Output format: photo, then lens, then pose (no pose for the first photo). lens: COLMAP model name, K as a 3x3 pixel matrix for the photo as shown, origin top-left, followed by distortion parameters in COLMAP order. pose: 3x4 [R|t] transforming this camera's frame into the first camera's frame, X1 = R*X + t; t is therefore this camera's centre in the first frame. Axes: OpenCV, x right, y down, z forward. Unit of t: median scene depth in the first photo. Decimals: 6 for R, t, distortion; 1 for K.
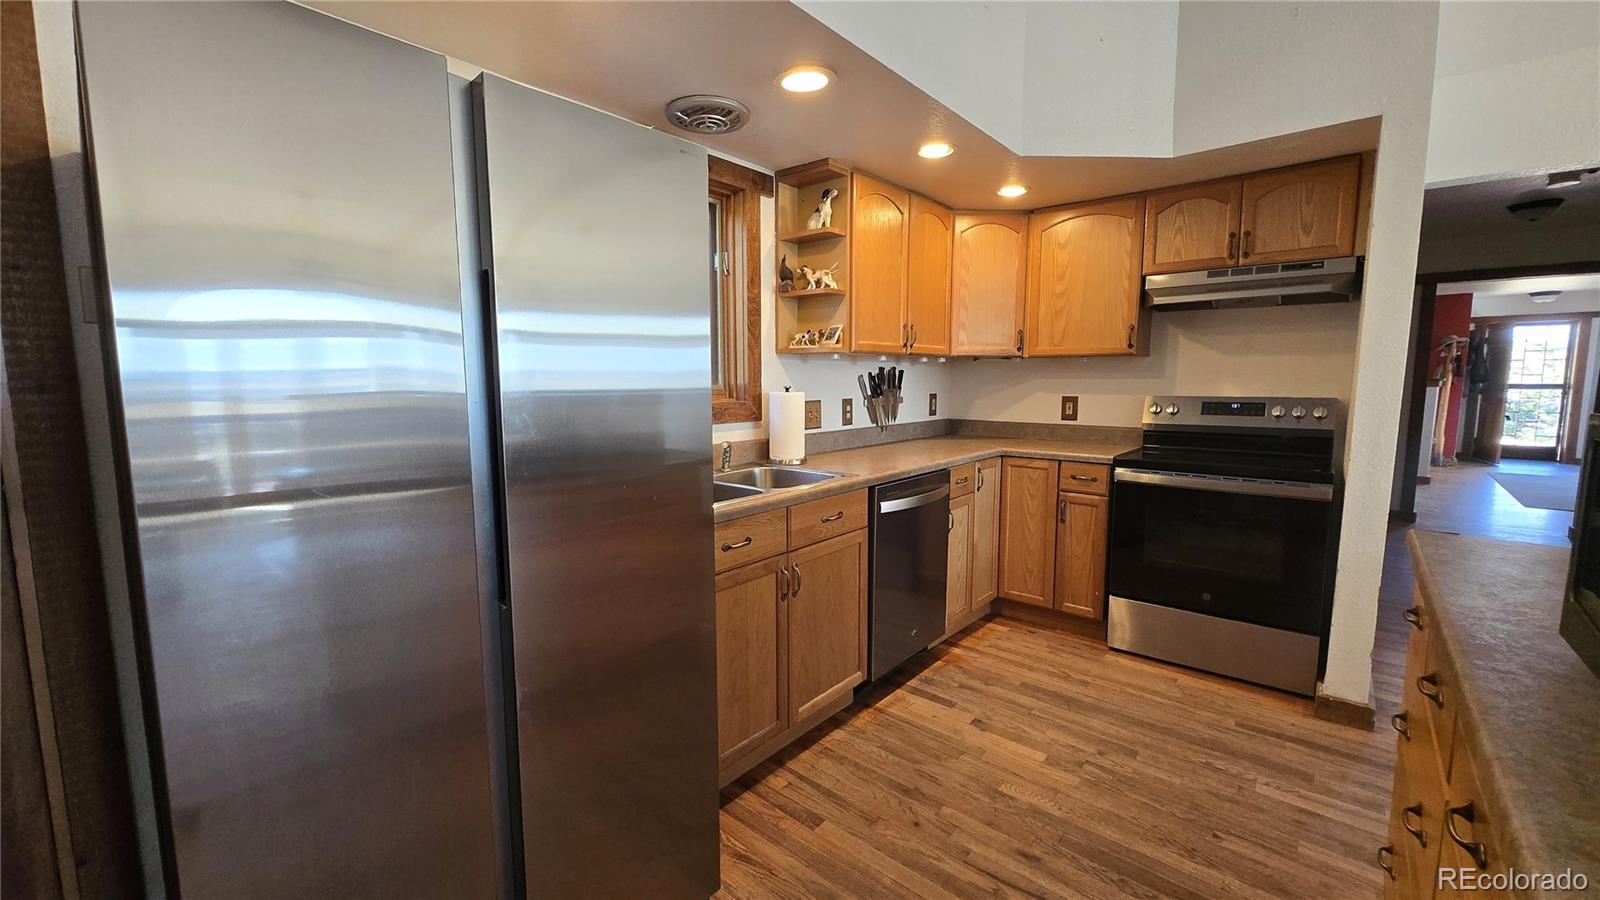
lens RADIAL K [[621.5, 0, 784.9], [0, 621.5, 446.9], [0, 0, 1]] dist [0.002072, -0.003372]
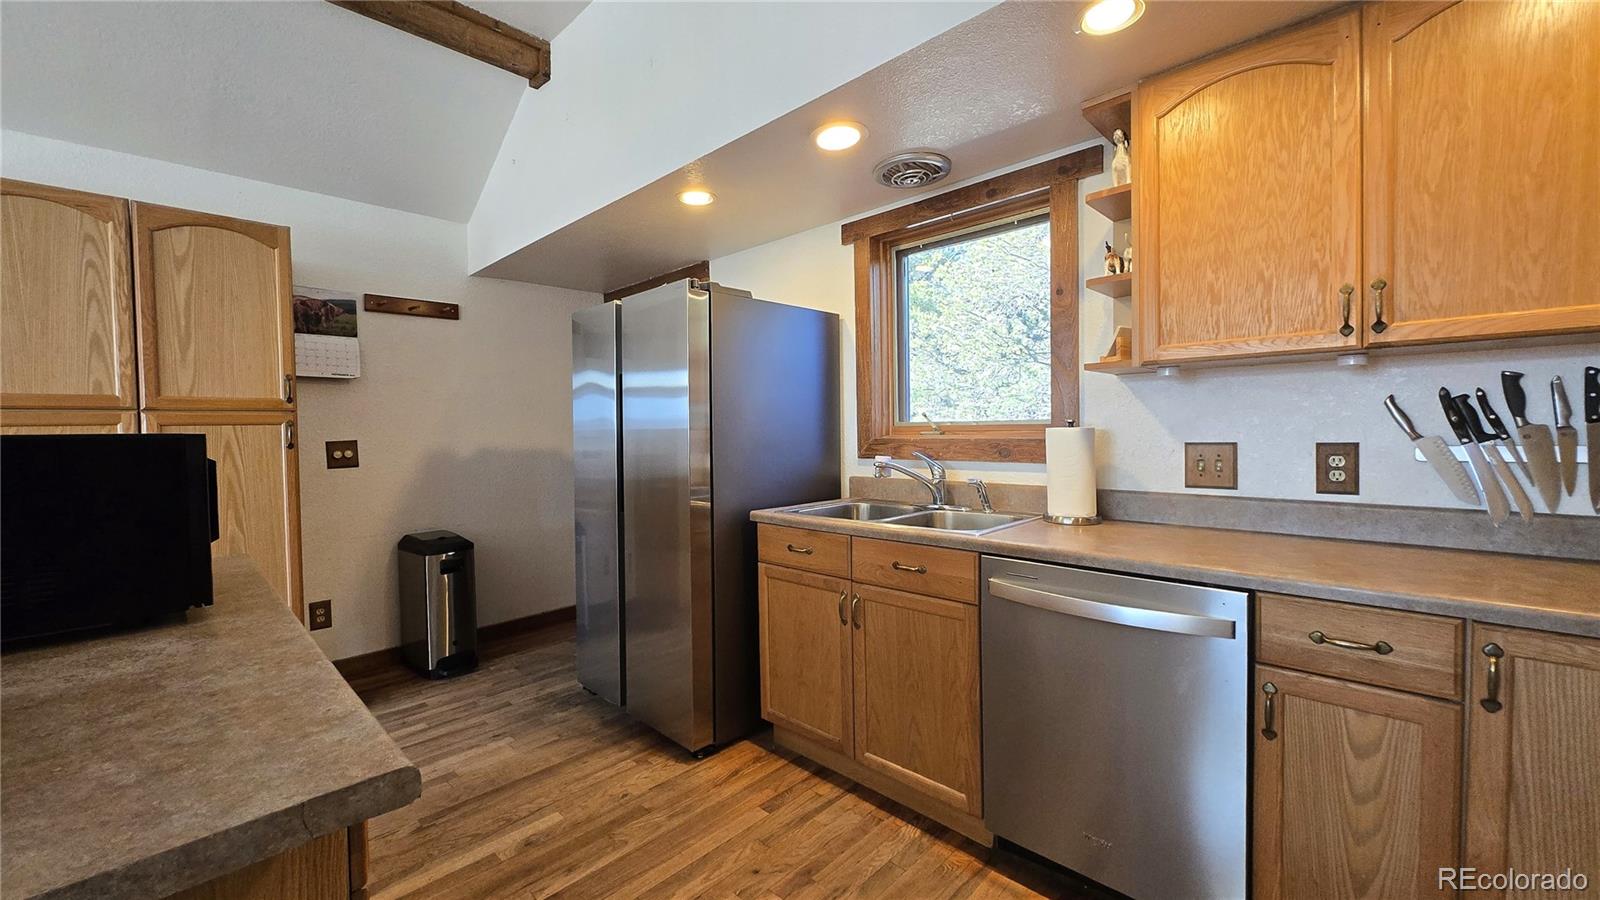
lens RADIAL K [[621.5, 0, 784.9], [0, 621.5, 446.9], [0, 0, 1]] dist [0.002072, -0.003372]
pose [[-0.056103, 0.030866, -0.997948, 0.987390], [-0.098421, 0.994483, 0.036292, -0.073135], [0.993562, 0.100255, -0.052756, 0.886276]]
